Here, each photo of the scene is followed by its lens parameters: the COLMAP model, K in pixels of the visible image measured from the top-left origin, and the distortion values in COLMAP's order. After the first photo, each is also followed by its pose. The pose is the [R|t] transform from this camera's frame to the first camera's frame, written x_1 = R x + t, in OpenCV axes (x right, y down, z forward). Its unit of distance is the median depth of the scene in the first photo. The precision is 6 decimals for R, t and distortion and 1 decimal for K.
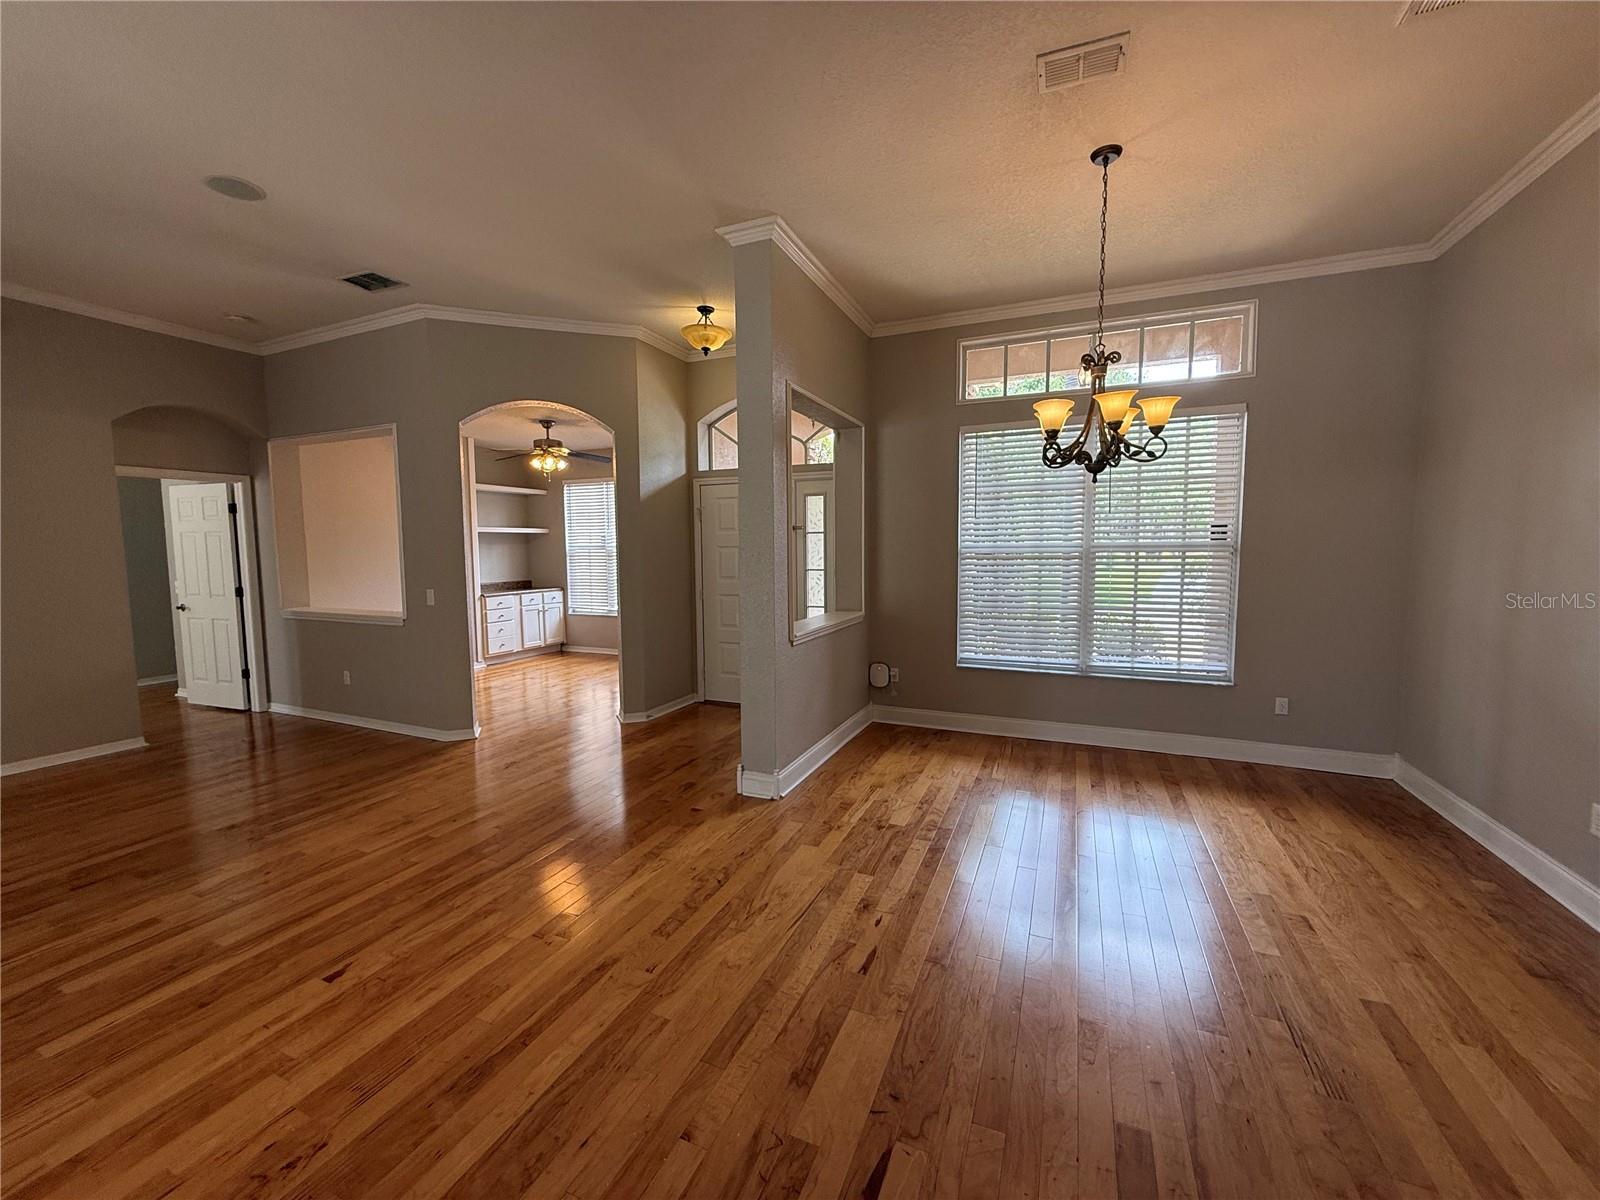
lens RADIAL K [[643.9, 0, 800.0], [0, 643.9, 600.0], [0, 0, 1]] dist [-0.001529, 0.000268]
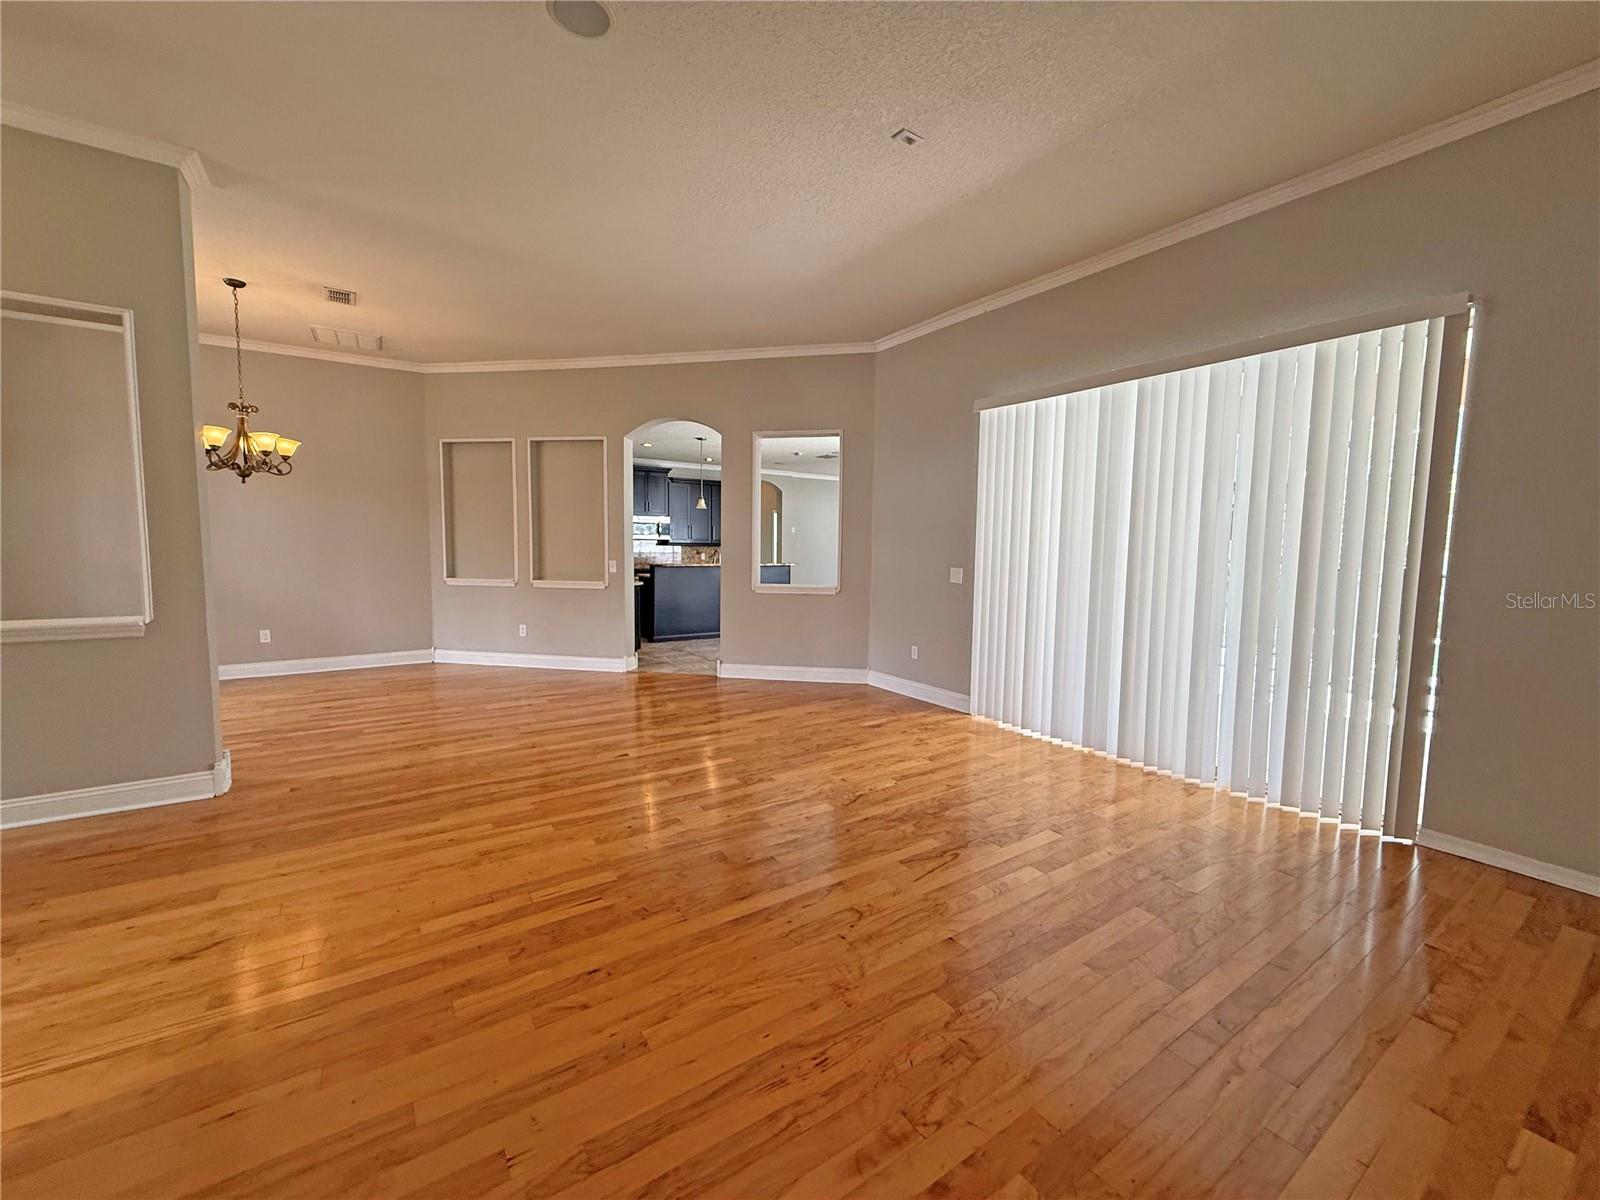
lens RADIAL K [[637.3, 0, 795.5], [0, 637.3, 601.8], [0, 0, 1]] dist [0.000835, 0.000326]
pose [[-0.844205, -0.050888, 0.533600, -1.629466], [0.040318, 0.986635, 0.157879, -0.091307], [-0.534502, 0.154796, -0.830870, 1.701788]]
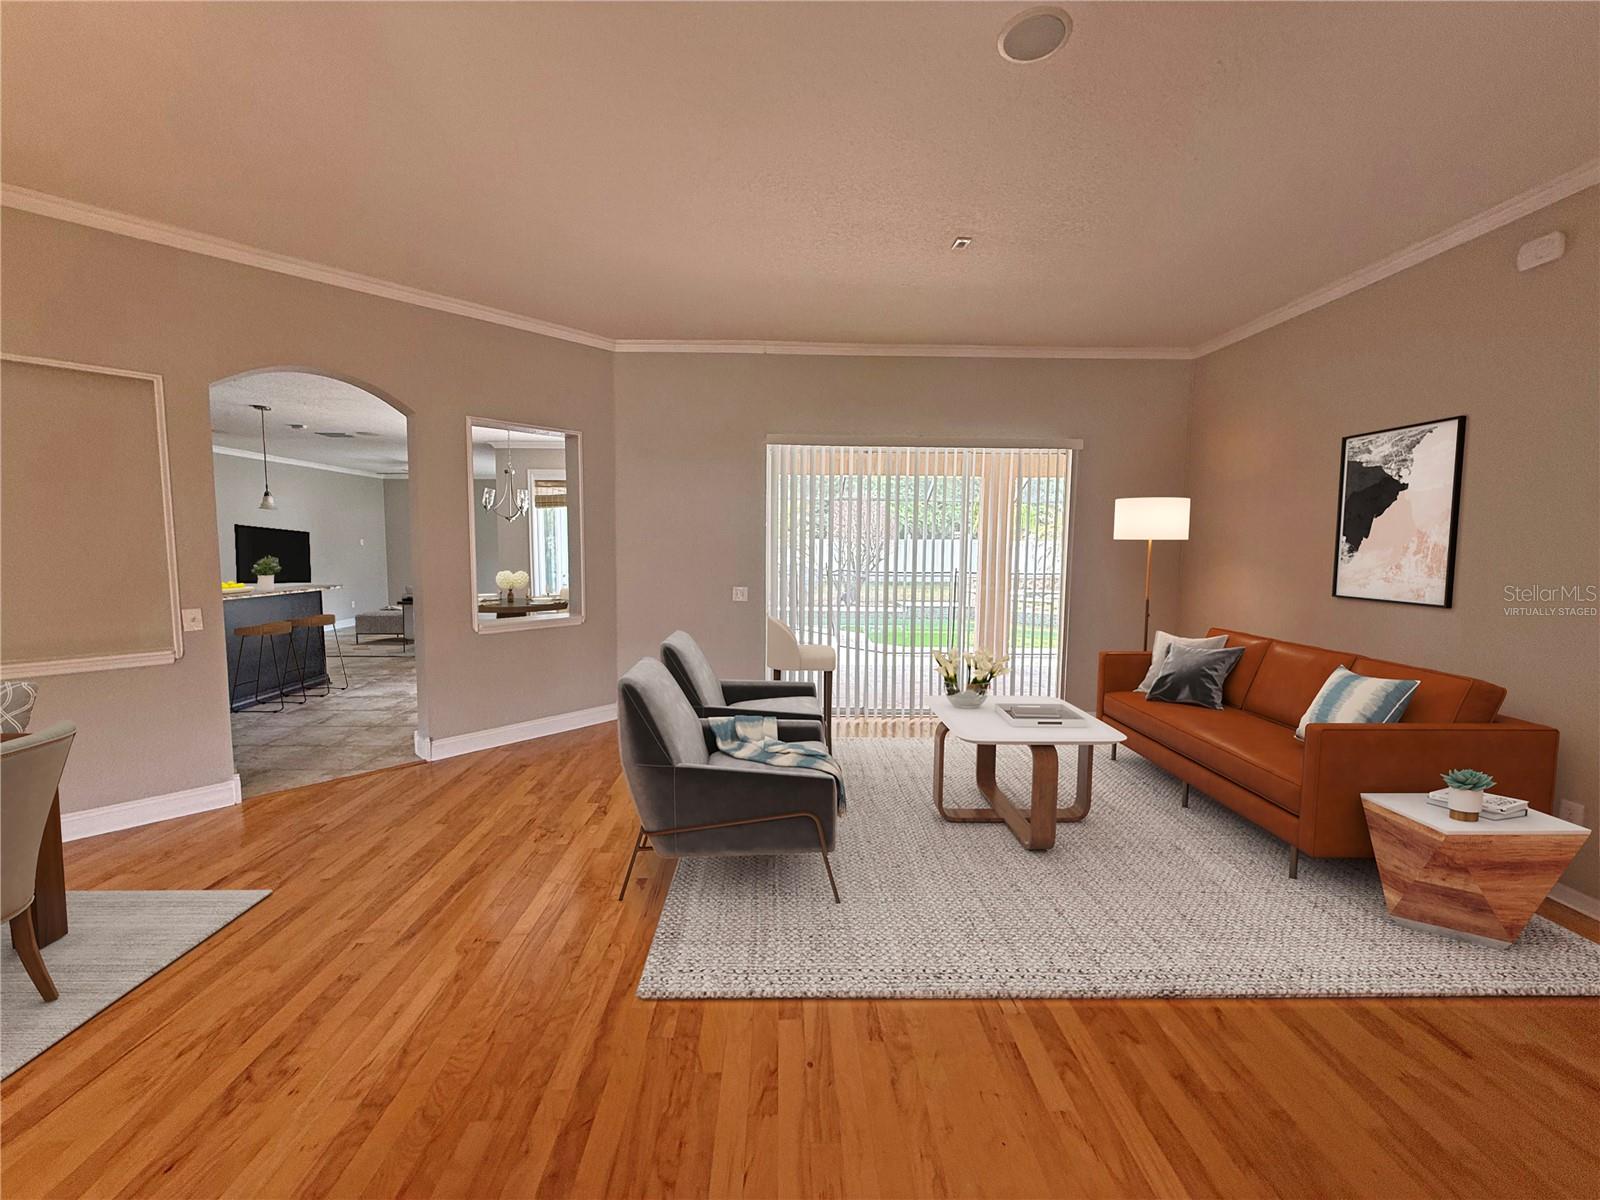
lens RADIAL K [[637.3, 0, 795.5], [0, 637.3, 601.8], [0, 0, 1]] dist [0.000835, 0.000326]
pose [[-0.908353, 0.038191, -0.416458, -0.377961], [-0.037243, 0.984478, 0.171513, -0.174368], [0.416544, 0.171304, -0.892831, 1.722092]]
